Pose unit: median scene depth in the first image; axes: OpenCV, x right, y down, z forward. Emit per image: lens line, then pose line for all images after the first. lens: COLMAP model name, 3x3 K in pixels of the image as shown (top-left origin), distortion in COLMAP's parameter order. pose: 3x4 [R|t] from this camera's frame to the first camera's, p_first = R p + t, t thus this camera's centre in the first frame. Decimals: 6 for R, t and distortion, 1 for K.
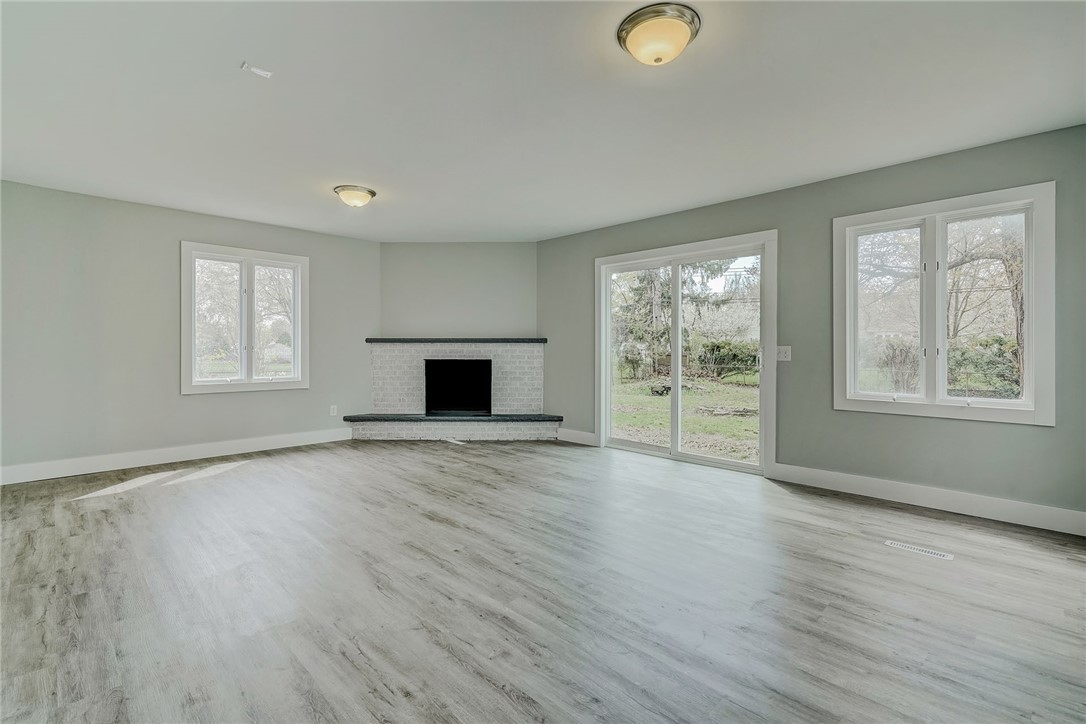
lens RADIAL K [[492.3, 0, 541.1], [0, 492.3, 352.1], [0, 0, 1]] dist [0.001971, 0.001505]
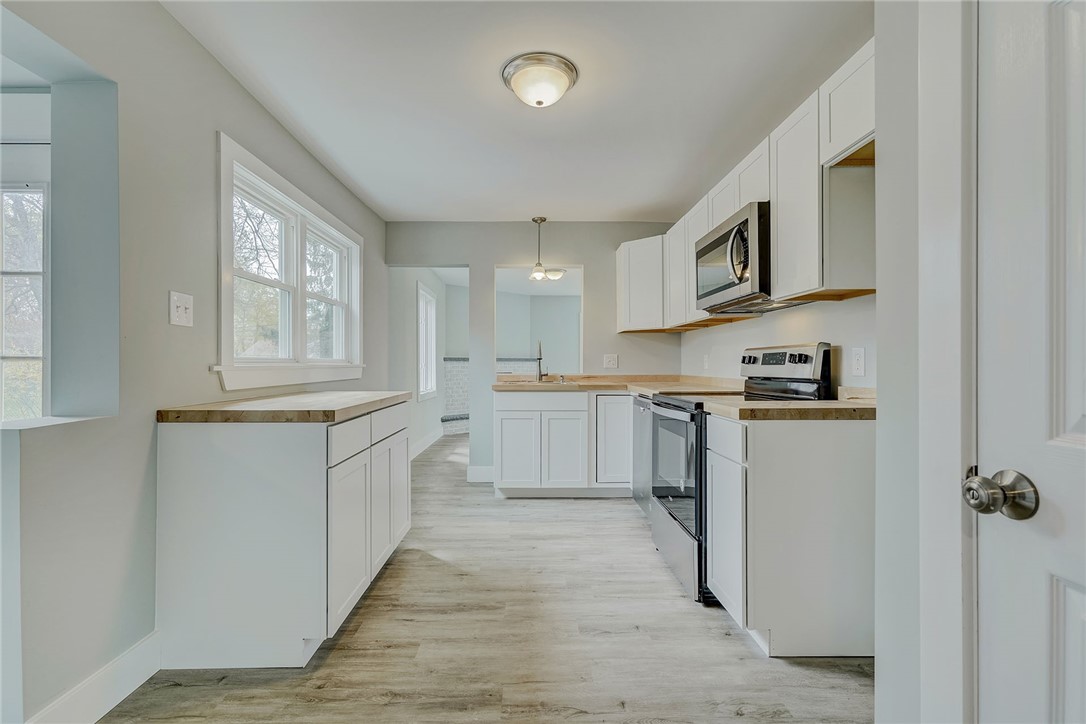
lens RADIAL K [[492.3, 0, 527.3], [0, 492.3, 362.0], [0, 0, 1]] dist [0.001971, 0.001505]
pose [[0.704313, 0.001549, 0.709888, -2.402087], [0.008236, 0.999912, -0.010353, -0.001797], [-0.709842, 0.013138, 0.704239, -0.152454]]
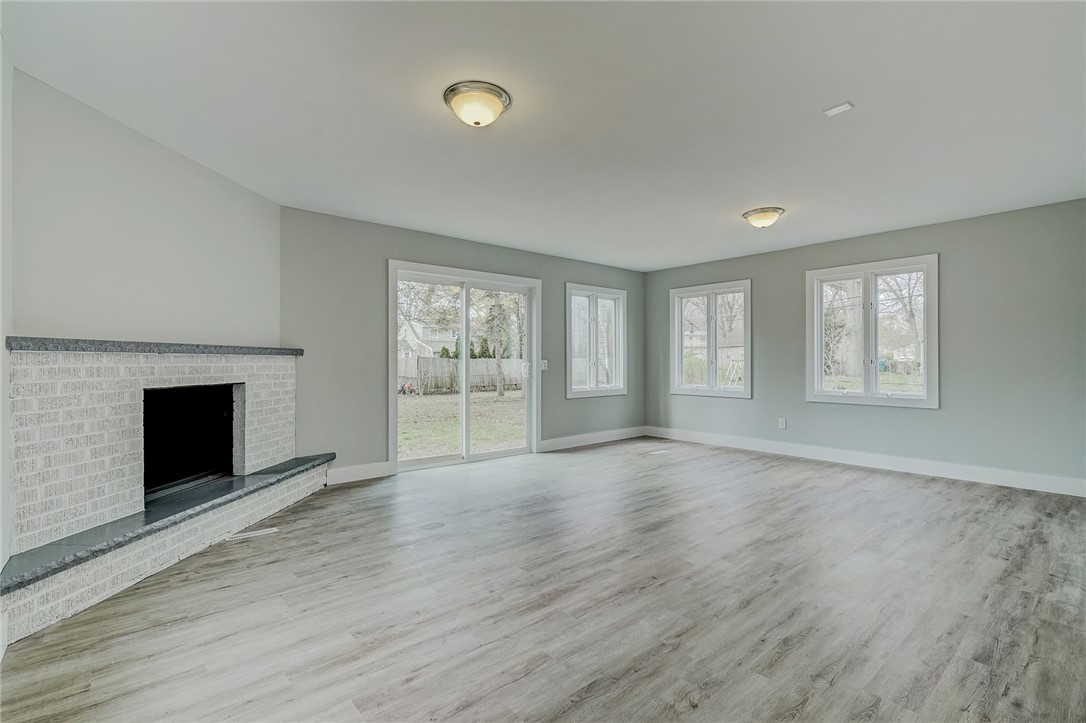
lens RADIAL K [[492.3, 0, 535.0], [0, 492.3, 360.3], [0, 0, 1]] dist [0.001971, 0.001505]
pose [[0.085950, -0.000525, 0.996299, -1.419278], [0.011658, 0.999932, -0.000479, -0.015845], [-0.996231, 0.011656, 0.085951, 1.299954]]
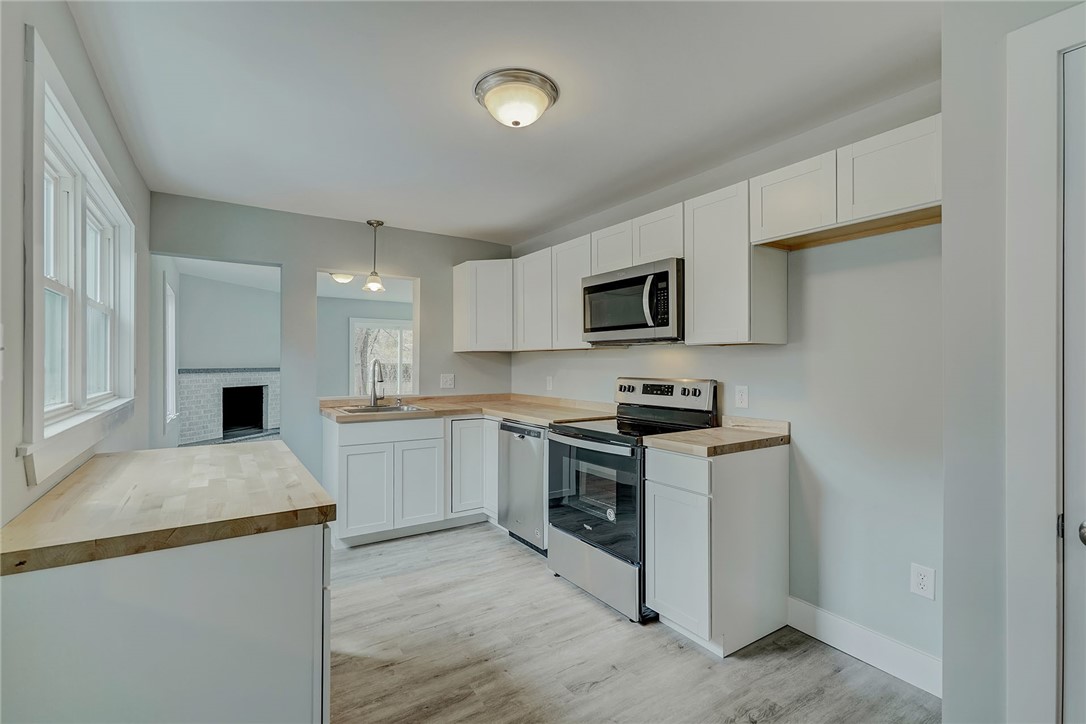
lens RADIAL K [[492.3, 0, 531.9], [0, 492.3, 359.2], [0, 0, 1]] dist [0.001971, 0.001505]
pose [[0.215346, 0.006646, 0.976515, -2.515135], [0.010138, 0.999908, -0.009041, -0.068652], [-0.976485, 0.011846, 0.215258, 0.184510]]
